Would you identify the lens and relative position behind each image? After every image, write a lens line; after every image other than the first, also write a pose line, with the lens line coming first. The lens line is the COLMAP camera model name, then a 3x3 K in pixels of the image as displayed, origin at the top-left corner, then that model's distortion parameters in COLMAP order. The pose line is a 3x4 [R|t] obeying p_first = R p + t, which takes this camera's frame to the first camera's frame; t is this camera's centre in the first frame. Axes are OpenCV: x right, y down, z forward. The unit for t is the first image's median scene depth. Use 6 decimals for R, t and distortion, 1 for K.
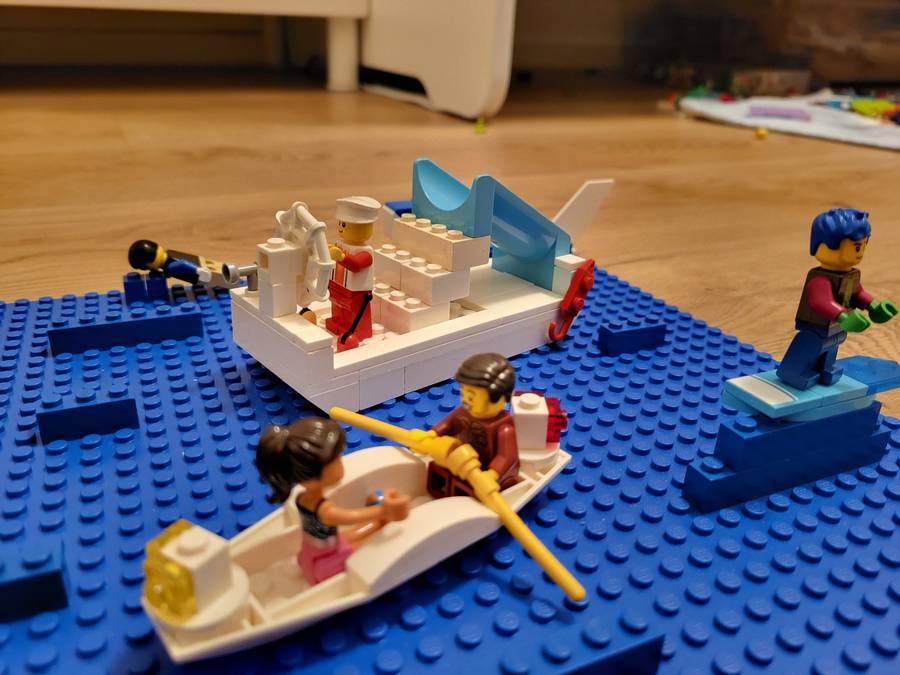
lens RADIAL K [[692.4, 0, 450.0], [0, 692.4, 337.5], [0, 0, 1]] dist [0.002345, 0.002104]
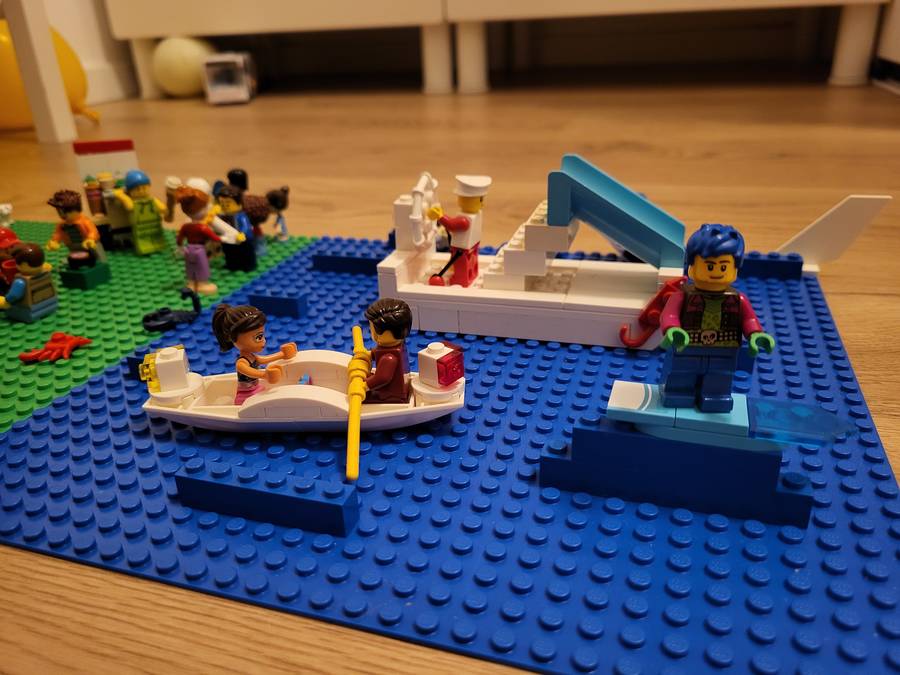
lens RADIAL K [[692.4, 0, 450.0], [0, 692.4, 337.5], [0, 0, 1]] dist [0.002345, 0.002104]
pose [[0.753852, 0.221234, -0.618678, 0.461579], [-0.217783, 0.972513, 0.082397, -0.017086], [0.619901, 0.072623, 0.781312, 0.027296]]
